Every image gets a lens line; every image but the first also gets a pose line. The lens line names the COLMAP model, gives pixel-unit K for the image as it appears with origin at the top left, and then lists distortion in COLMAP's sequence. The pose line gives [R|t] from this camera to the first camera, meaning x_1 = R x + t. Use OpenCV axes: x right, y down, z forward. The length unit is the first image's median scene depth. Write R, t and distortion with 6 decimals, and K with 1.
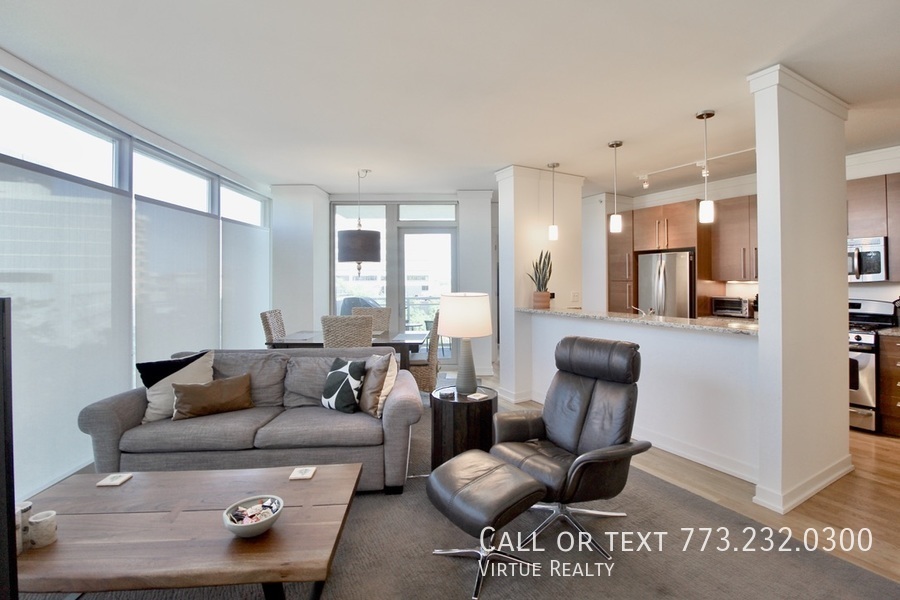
lens RADIAL K [[436.0, 0, 459.3], [0, 436.0, 271.8], [0, 0, 1]] dist [-0.007786, -0.003530]
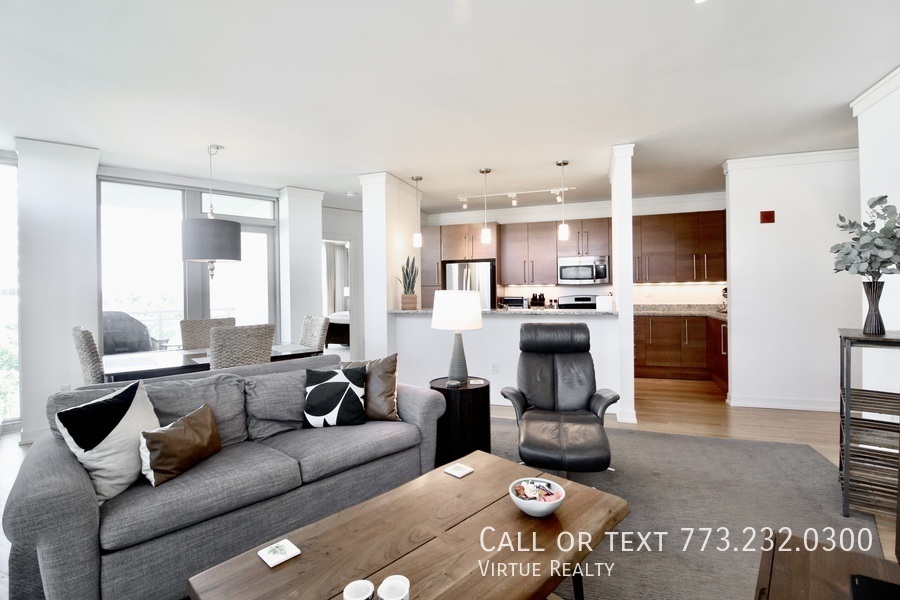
lens RADIAL K [[436.0, 0, 447.0], [0, 436.0, 288.3], [0, 0, 1]] dist [-0.007786, -0.003530]
pose [[0.752570, -0.005146, 0.658492, -0.568433], [-0.001498, 0.999953, 0.009527, 0.026092], [-0.658510, -0.008157, 0.752528, 0.160218]]
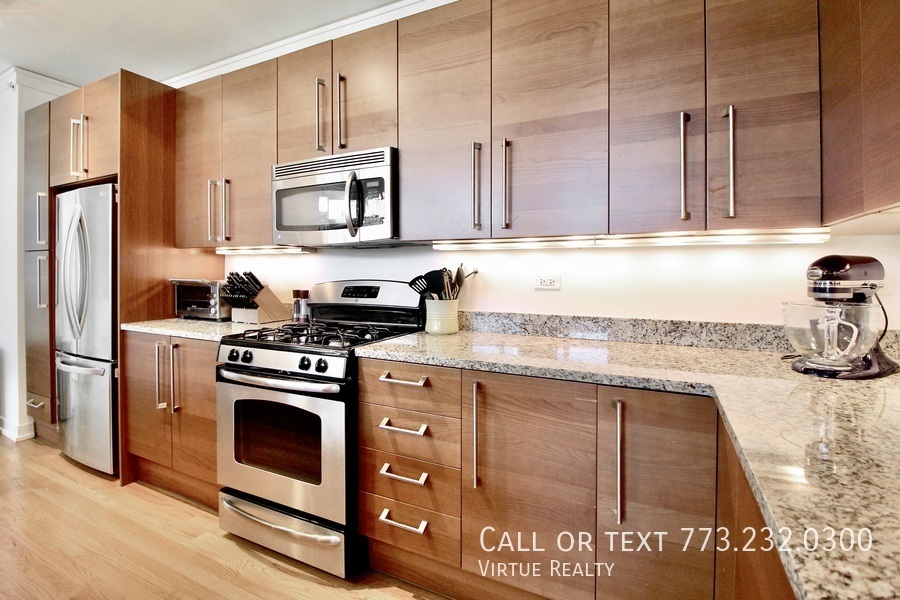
lens RADIAL K [[436.0, 0, 454.6], [0, 436.0, 274.0], [0, 0, 1]] dist [-0.007786, -0.003530]
pose [[0.825806, 0.004870, 0.563934, 0.772054], [-0.016222, 0.999754, 0.015122, 0.051470], [-0.563721, -0.021637, 0.825682, 0.556778]]
